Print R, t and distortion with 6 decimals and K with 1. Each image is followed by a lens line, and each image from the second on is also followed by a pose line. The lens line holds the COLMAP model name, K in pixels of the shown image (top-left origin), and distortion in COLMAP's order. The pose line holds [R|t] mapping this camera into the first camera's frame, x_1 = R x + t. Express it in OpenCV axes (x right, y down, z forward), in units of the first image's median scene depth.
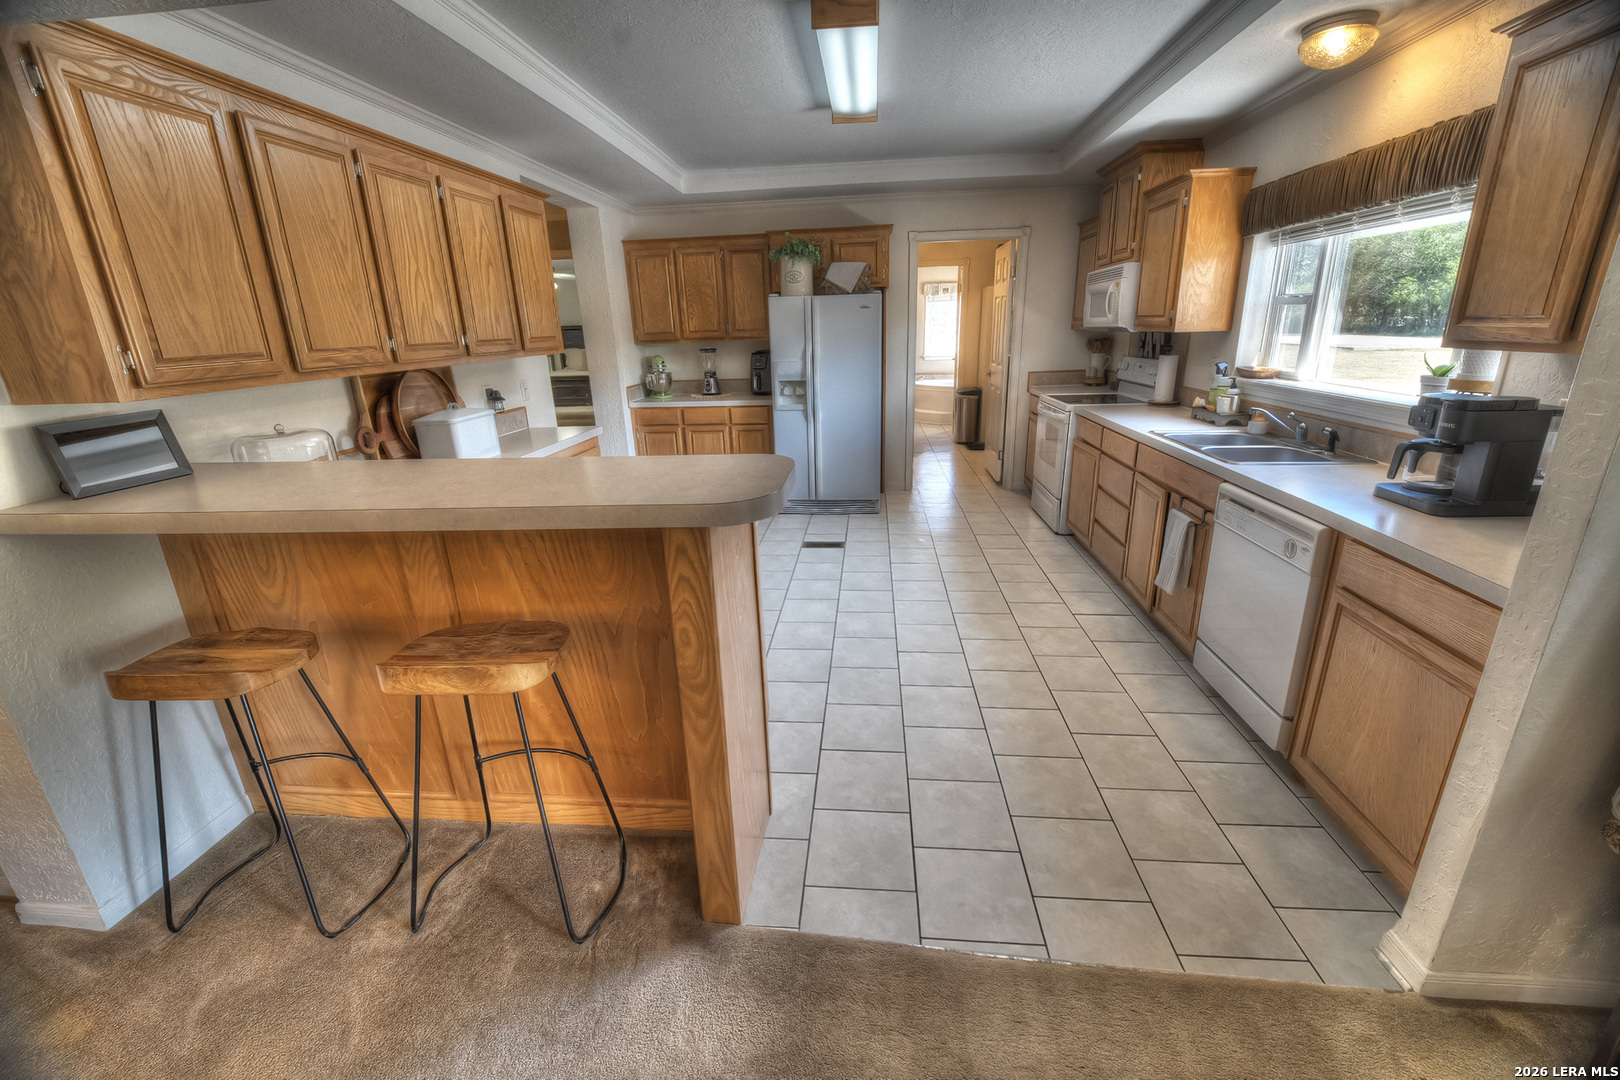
lens RADIAL K [[683.4, 0, 800.4], [0, 683.4, 551.4], [0, 0, 1]] dist [0.013056, -0.000618]
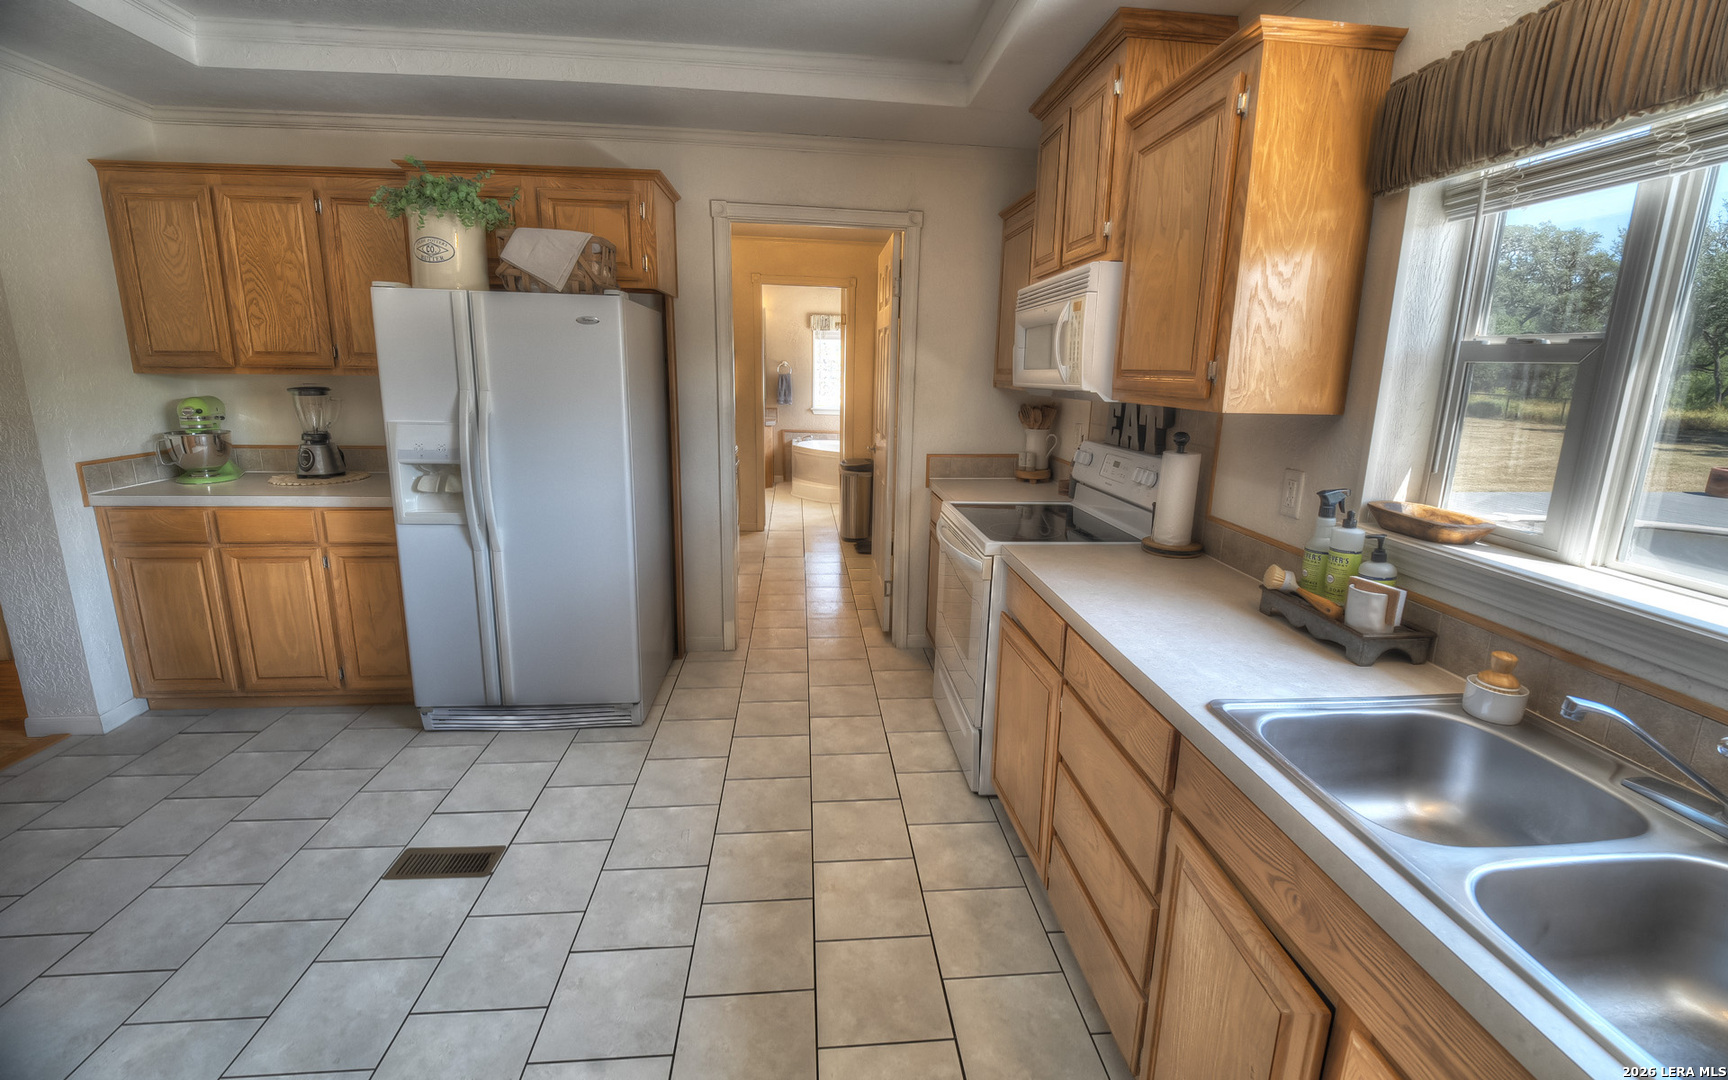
lens RADIAL K [[756.2, 0, 870.3], [0, 756.2, 538.3], [0, 0, 1]] dist [0.004881, -0.008635]
pose [[0.979891, 0.010946, 0.199233, 0.187040], [0.008597, 0.995251, -0.096966, -0.152935], [-0.199348, 0.096729, 0.975143, 0.459555]]
